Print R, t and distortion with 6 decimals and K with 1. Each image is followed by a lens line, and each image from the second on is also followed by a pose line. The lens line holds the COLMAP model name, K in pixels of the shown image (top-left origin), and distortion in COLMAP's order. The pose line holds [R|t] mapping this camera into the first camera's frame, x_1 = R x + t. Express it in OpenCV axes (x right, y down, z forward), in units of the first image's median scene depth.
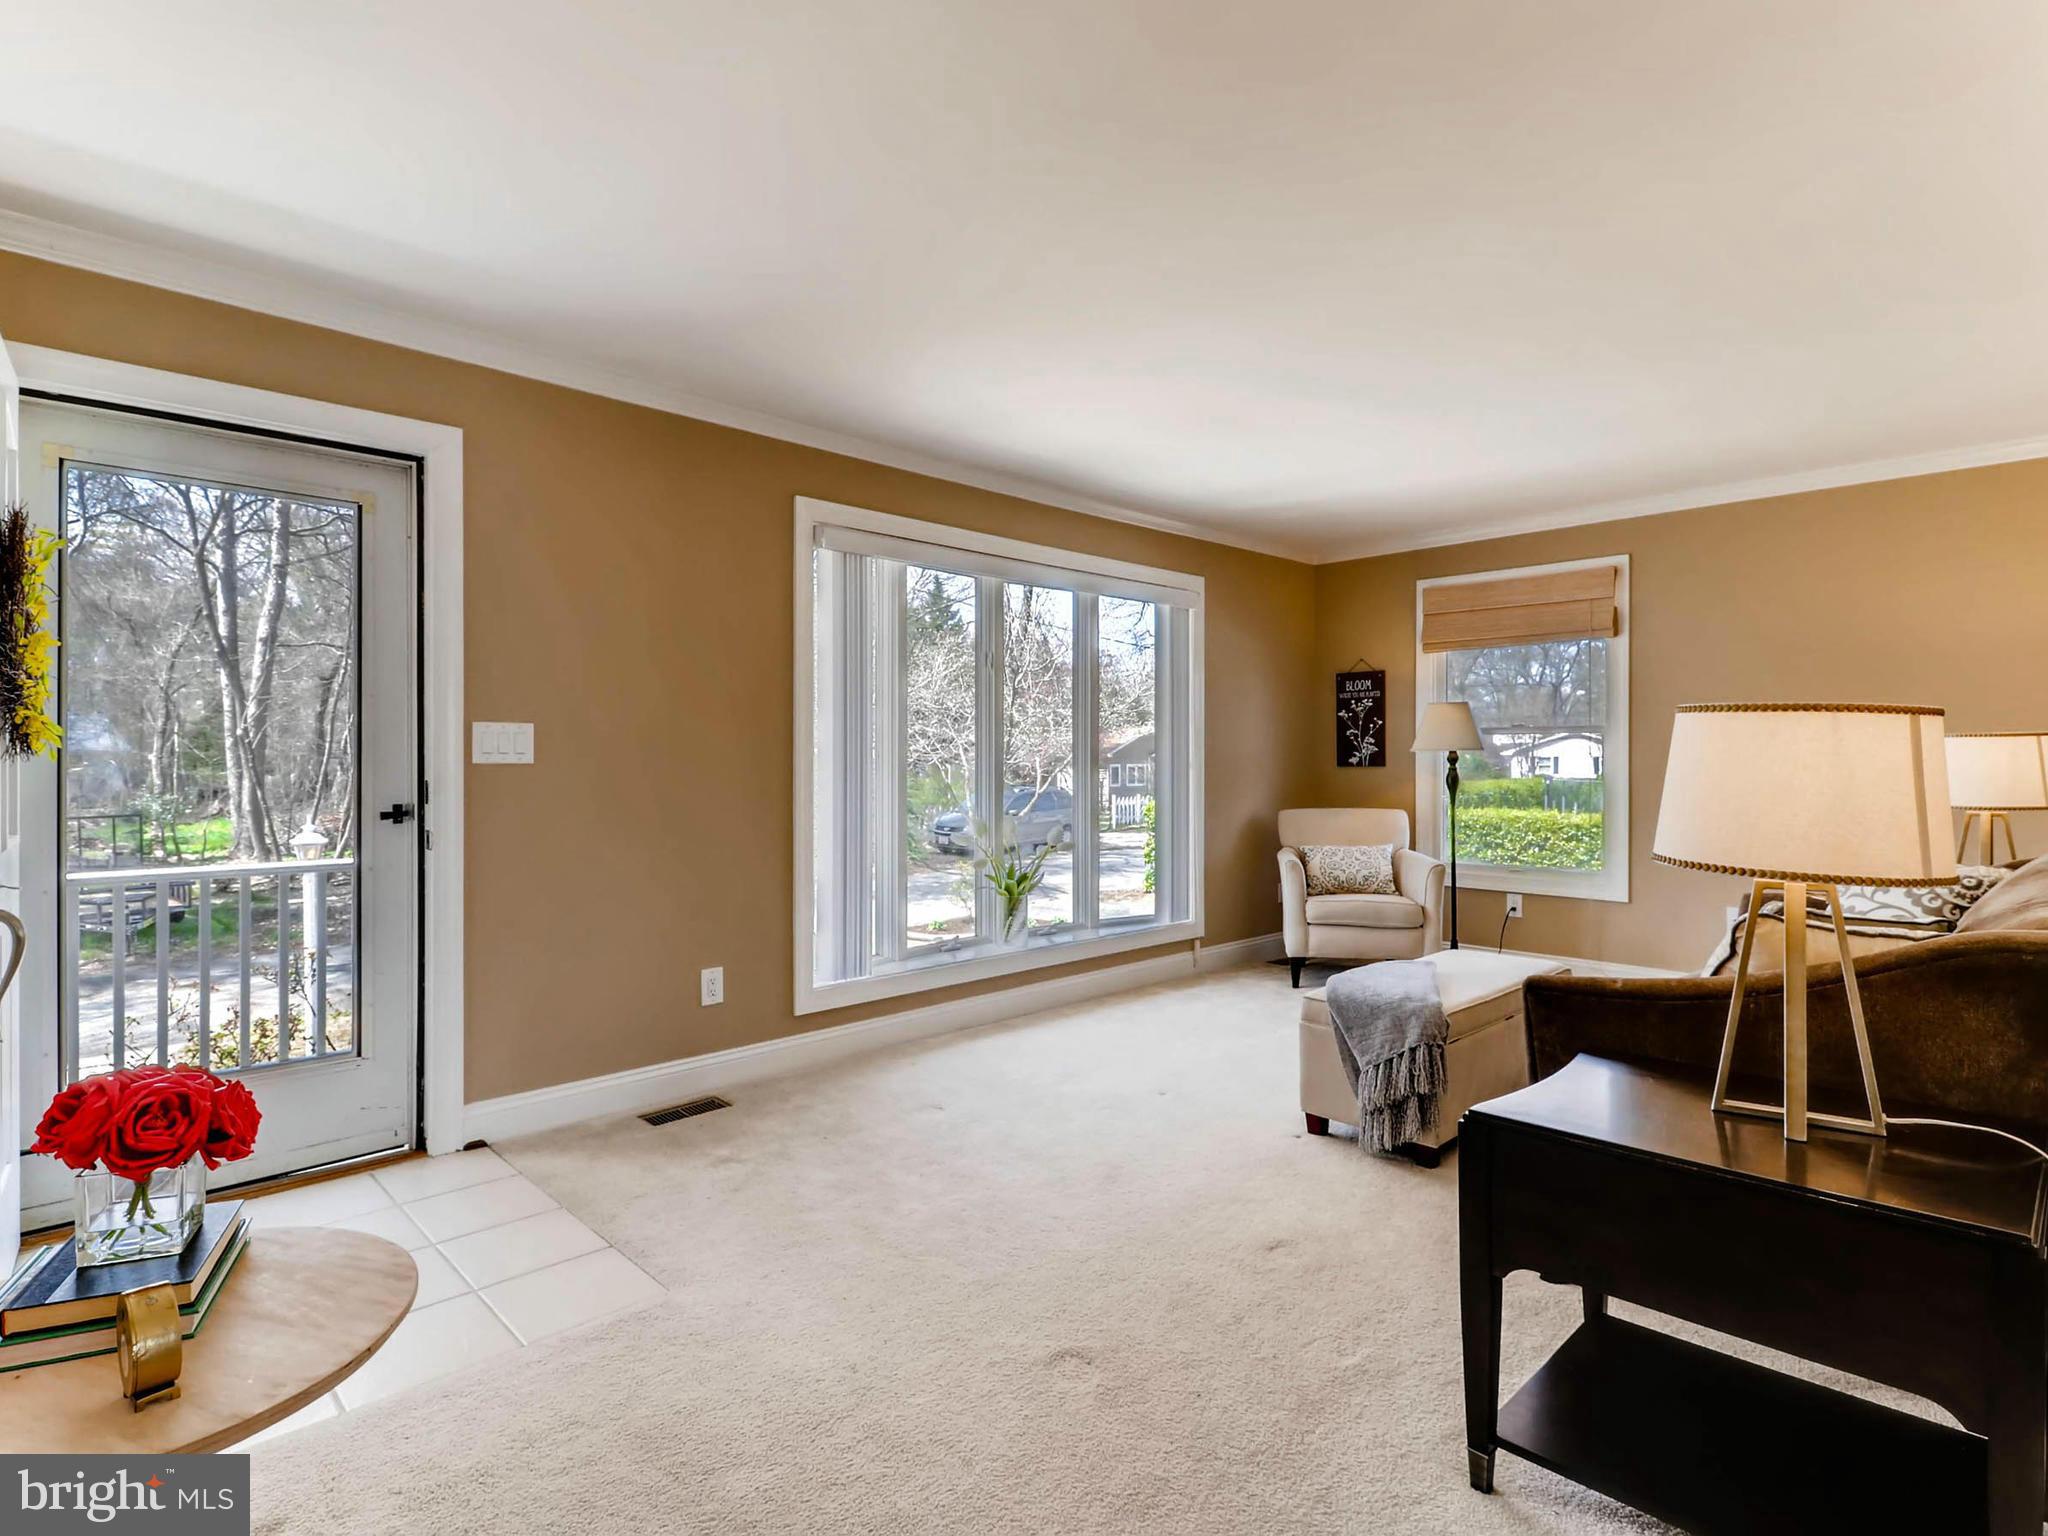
lens RADIAL K [[1058.9, 0, 1024.0], [0, 1058.9, 768.0], [0, 0, 1]] dist [0.009018, -0.011973]
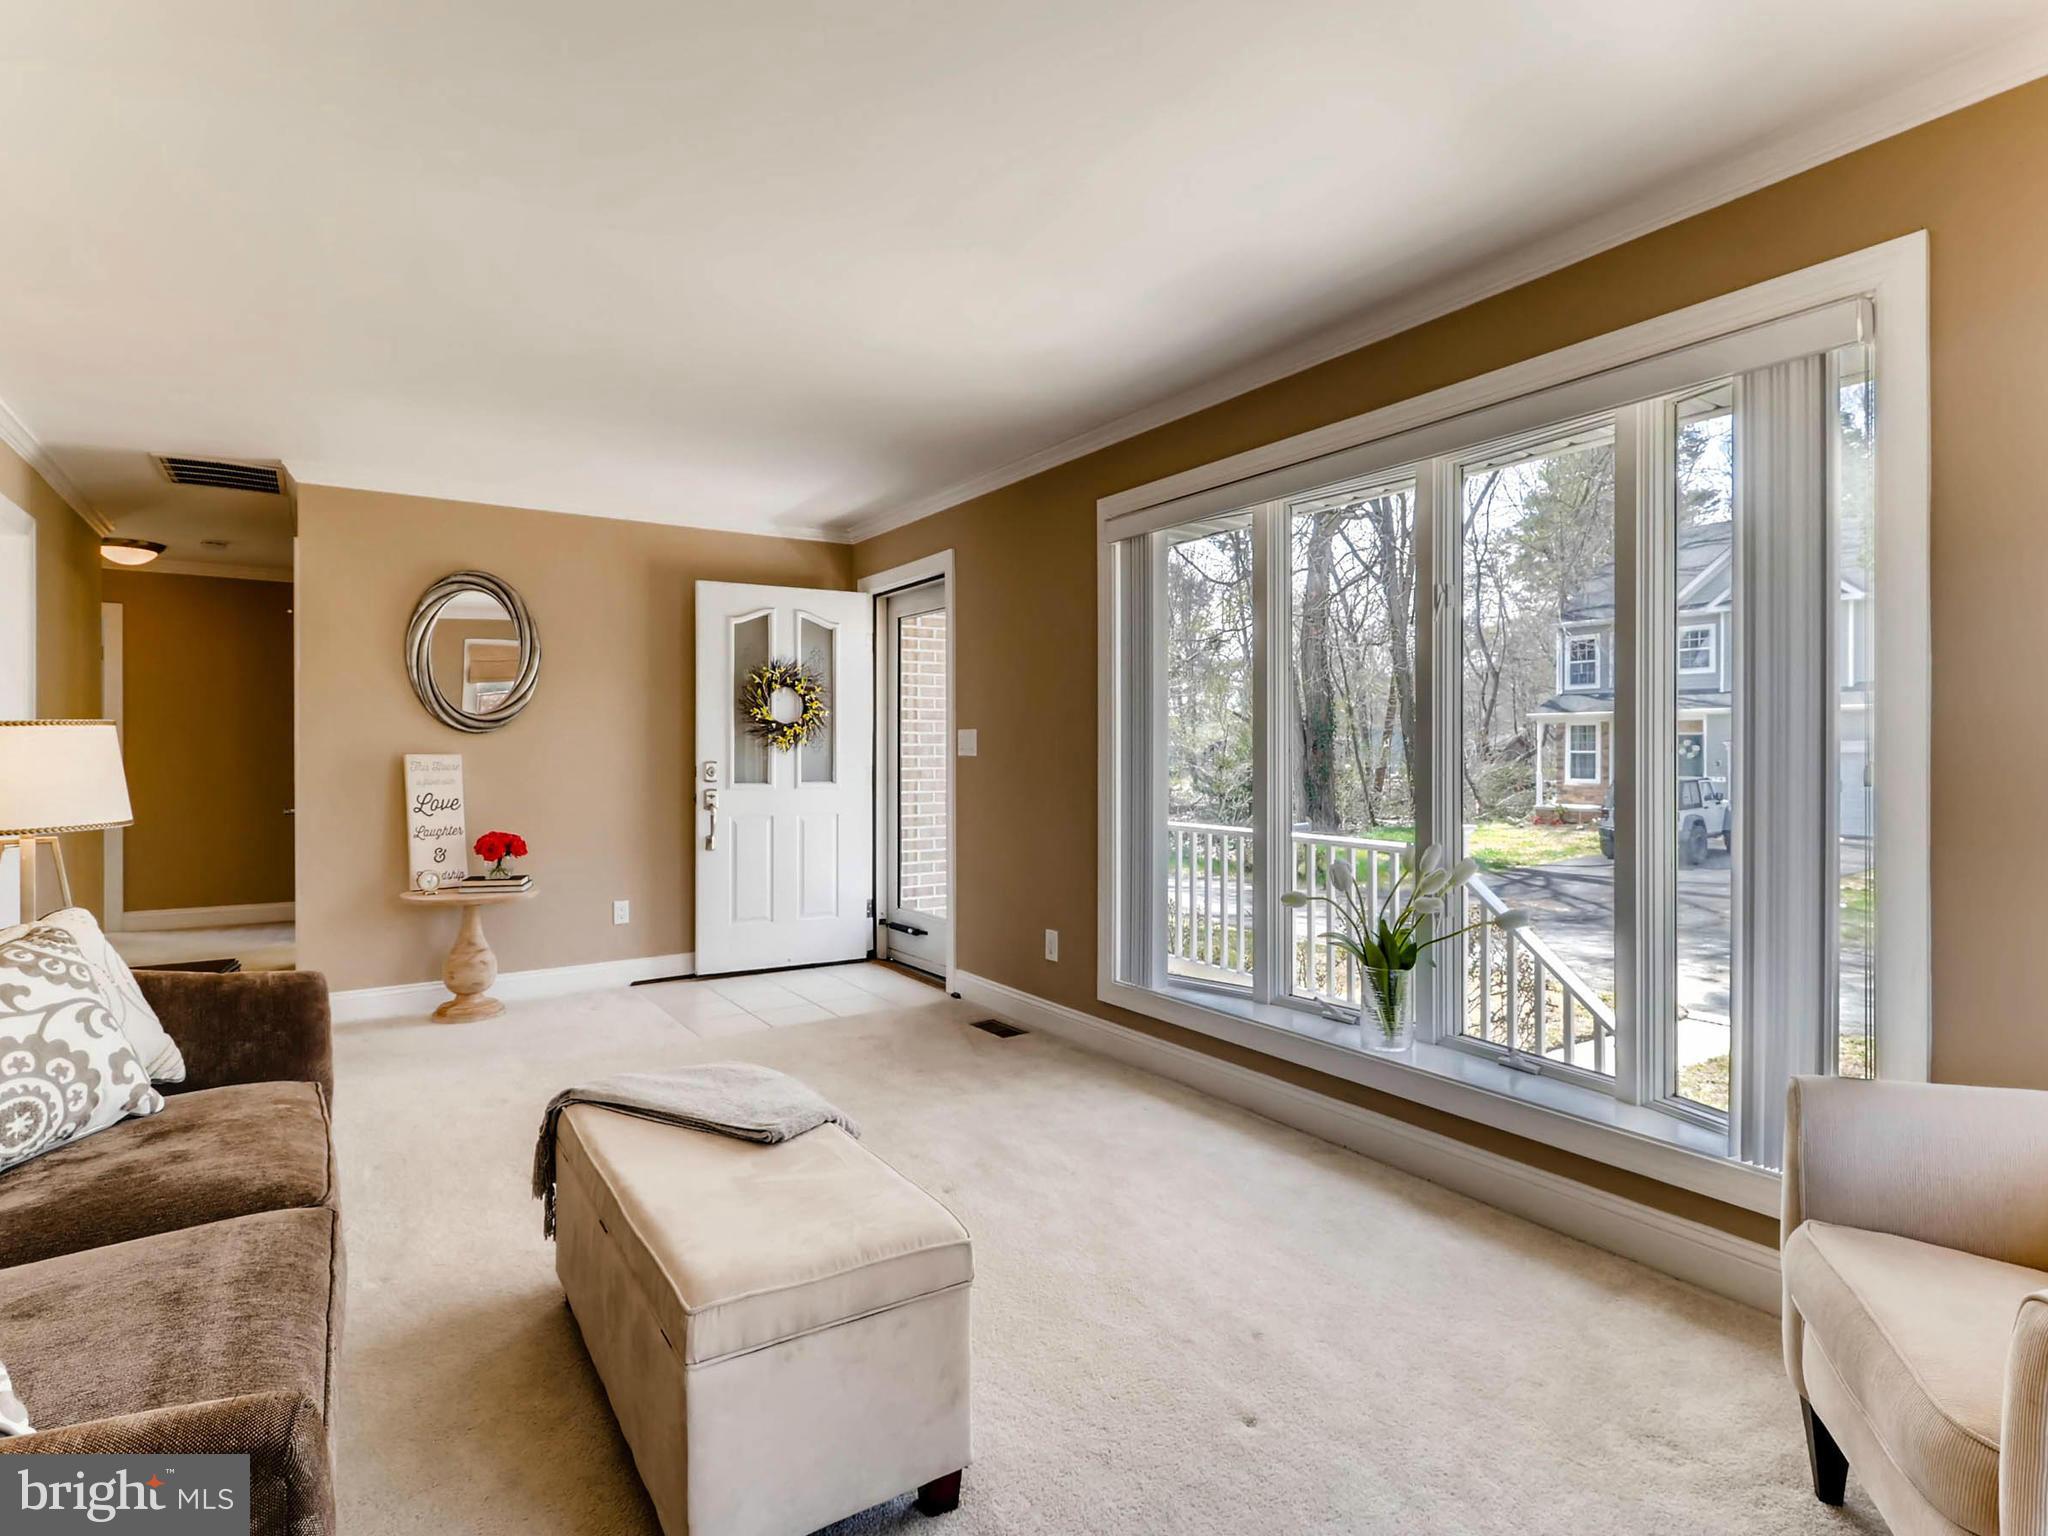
lens RADIAL K [[1058.9, 0, 1024.0], [0, 1058.9, 768.0], [0, 0, 1]] dist [0.009018, -0.011973]
pose [[-0.191442, 0.023537, -0.981222, 0.865820], [-0.000733, 0.999709, 0.024123, -0.021183], [0.981504, 0.005338, -0.191369, 1.194370]]
